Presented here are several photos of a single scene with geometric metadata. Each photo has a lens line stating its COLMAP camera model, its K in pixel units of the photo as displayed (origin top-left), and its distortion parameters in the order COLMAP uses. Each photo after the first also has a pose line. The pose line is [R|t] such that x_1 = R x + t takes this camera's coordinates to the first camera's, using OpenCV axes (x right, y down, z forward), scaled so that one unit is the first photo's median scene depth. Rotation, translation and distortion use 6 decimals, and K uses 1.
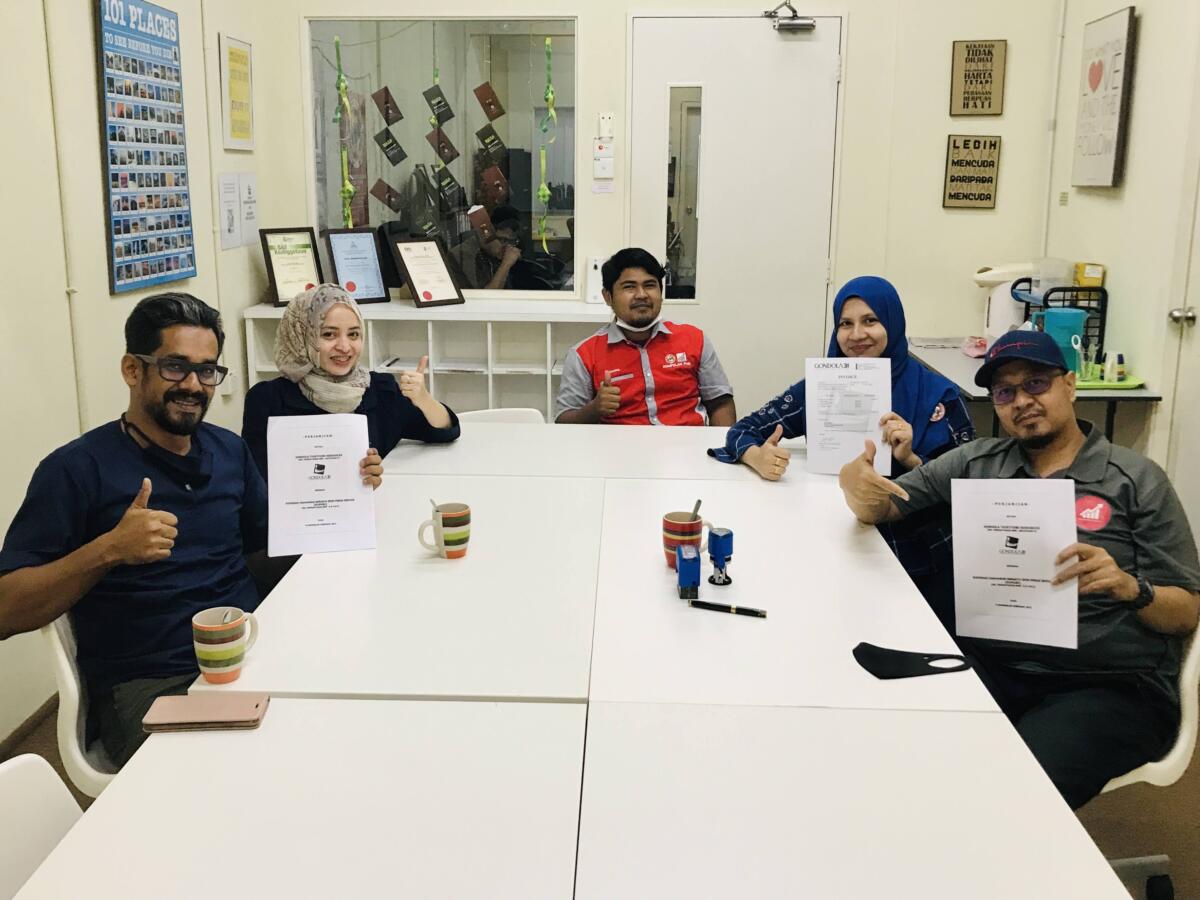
lens RADIAL K [[1151.3, 0, 580.1], [0, 1151.3, 387.9], [0, 0, 1]] dist [0.012277, 0.000000]
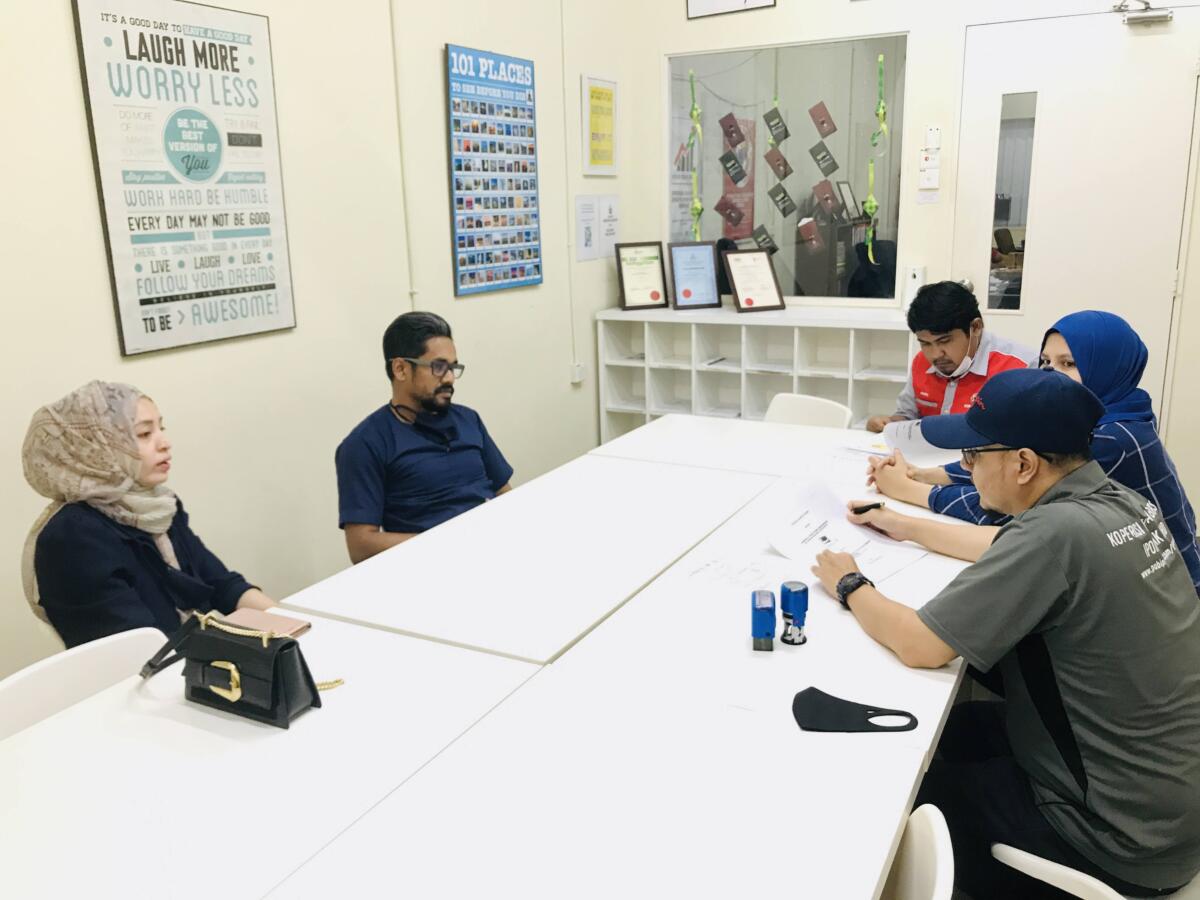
lens RADIAL K [[1015.8, 0, 581.3], [0, 1015.8, 448.1], [0, 0, 1]] dist [0.000208, 0.009118]
pose [[0.898190, 0.078273, -0.432583, 0.159542], [-0.052386, 0.996067, 0.071460, -0.002077], [0.436475, -0.041523, 0.898758, 0.049211]]
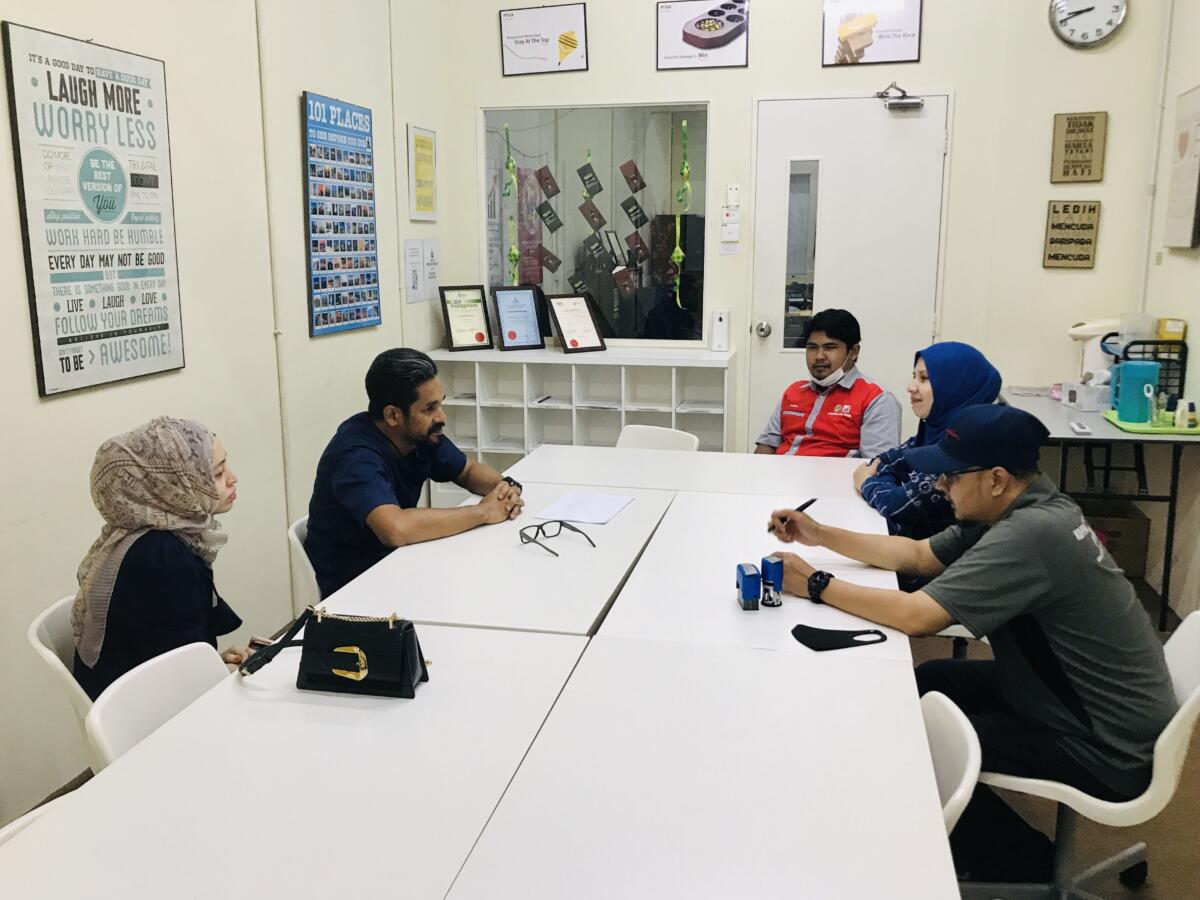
lens RADIAL K [[1087.2, 0, 593.7], [0, 1087.2, 440.2], [0, 0, 1]] dist [0.039094, -0.037653]
pose [[0.985757, 0.026216, -0.166118, 0.075948], [-0.026102, 0.999655, 0.002871, 0.015378], [0.166136, 0.001506, 0.986102, -0.092664]]
